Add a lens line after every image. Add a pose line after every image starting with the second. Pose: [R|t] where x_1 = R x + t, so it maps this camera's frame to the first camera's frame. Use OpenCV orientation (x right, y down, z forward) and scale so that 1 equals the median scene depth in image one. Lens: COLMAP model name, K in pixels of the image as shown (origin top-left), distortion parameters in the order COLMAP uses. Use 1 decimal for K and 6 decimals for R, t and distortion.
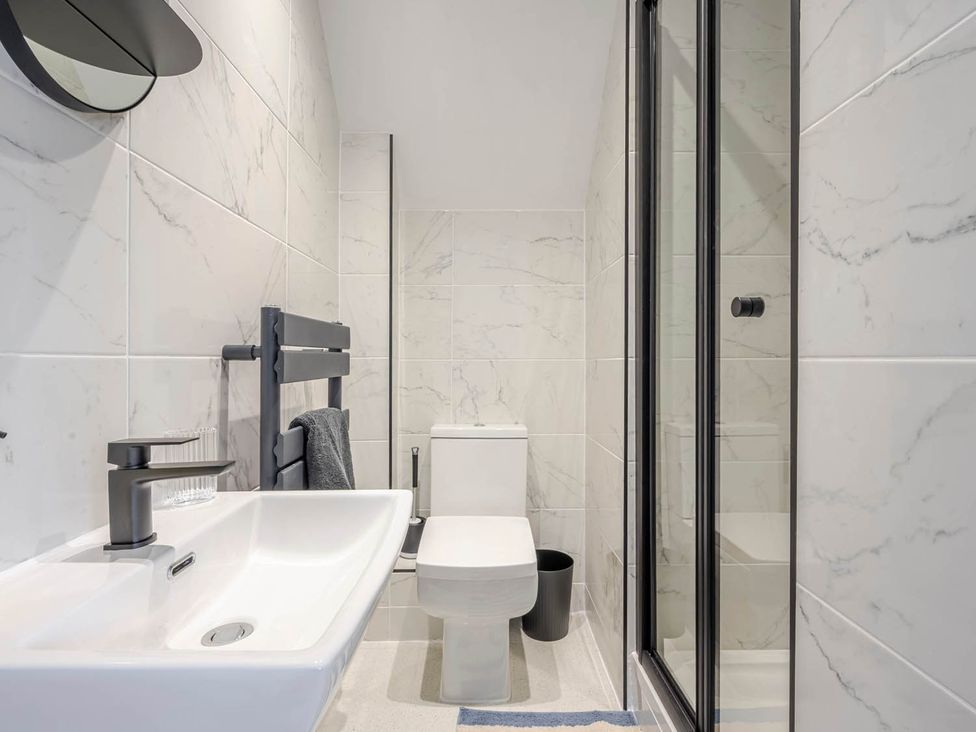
lens RADIAL K [[498.8, 0, 487.6], [0, 498.8, 362.3], [0, 0, 1]] dist [0.003698, -0.000139]
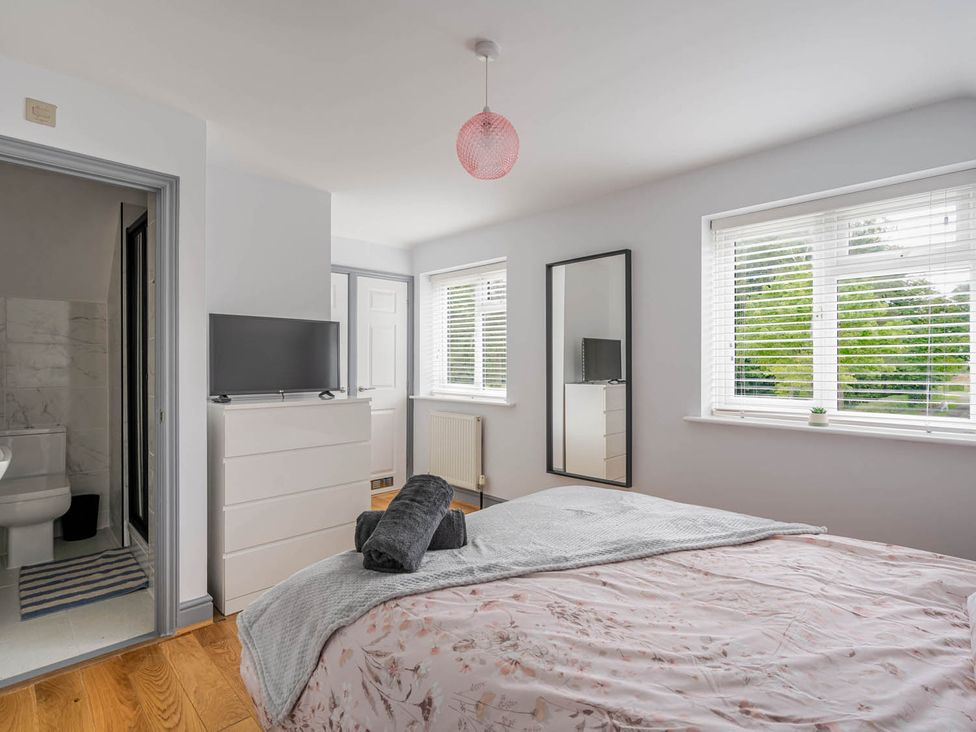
lens RADIAL K [[498.8, 0, 485.6], [0, 498.8, 357.6], [0, 0, 1]] dist [0.003698, -0.000139]
pose [[0.727190, -0.002386, 0.686432, -0.053567], [0.010221, 0.999921, -0.007352, -0.080368], [-0.686360, 0.012362, 0.727157, -1.265186]]
